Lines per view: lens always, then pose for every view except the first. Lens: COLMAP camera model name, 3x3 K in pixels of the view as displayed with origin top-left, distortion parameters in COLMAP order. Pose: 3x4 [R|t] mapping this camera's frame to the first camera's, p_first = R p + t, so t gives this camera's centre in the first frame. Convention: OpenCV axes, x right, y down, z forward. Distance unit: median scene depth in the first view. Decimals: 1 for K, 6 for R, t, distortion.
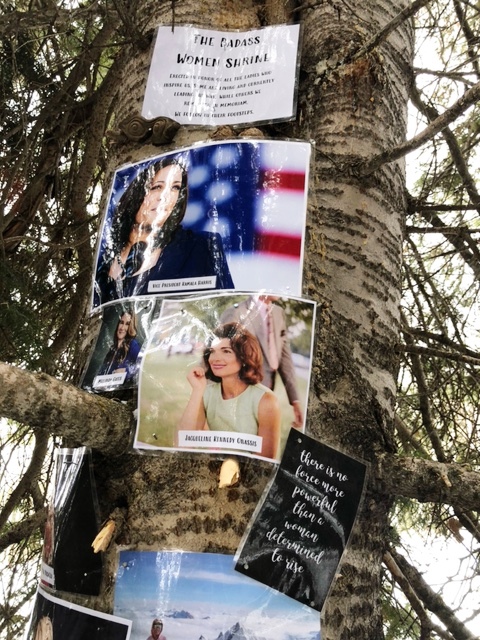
lens RADIAL K [[524.7, 0, 237.4], [0, 524.7, 309.7], [0, 0, 1]] dist [0.054456, -0.070715]
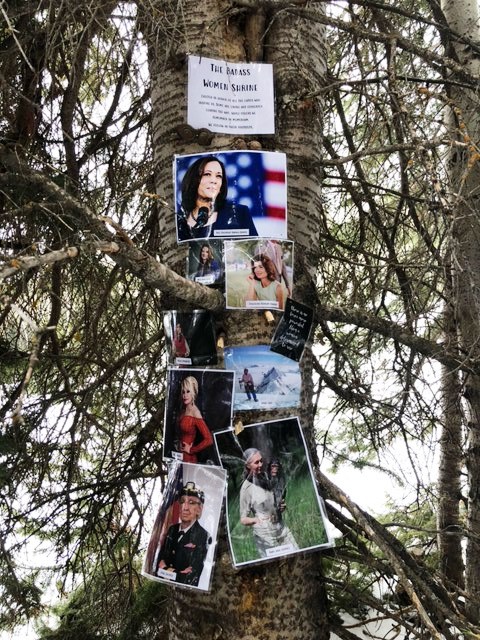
lens RADIAL K [[524.7, 0, 236.9], [0, 524.7, 313.7], [0, 0, 1]] dist [0.054456, -0.070715]
pose [[0.961890, -0.063751, 0.265899, -0.694734], [-0.019035, 0.954469, 0.297701, -0.380630], [-0.272772, -0.291417, 0.916881, -1.075935]]
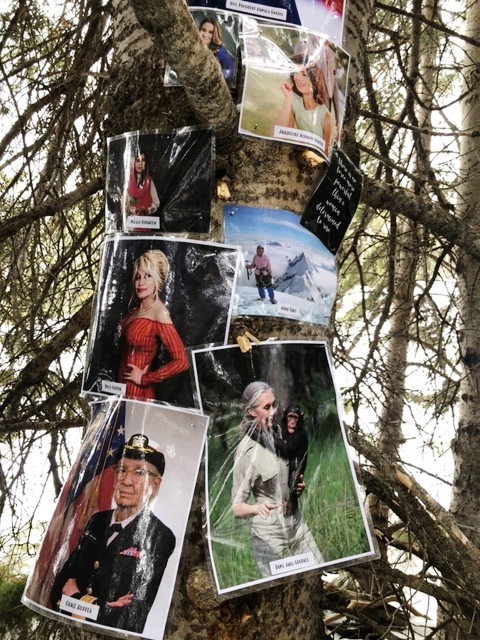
lens RADIAL K [[524.7, 0, 239.9], [0, 524.7, 319.5], [0, 0, 1]] dist [0.054456, -0.070715]
pose [[0.877106, 0.039171, 0.478698, -0.717551], [-0.208626, 0.928807, 0.306257, 0.255854], [-0.432621, -0.368488, 0.822834, -0.242761]]
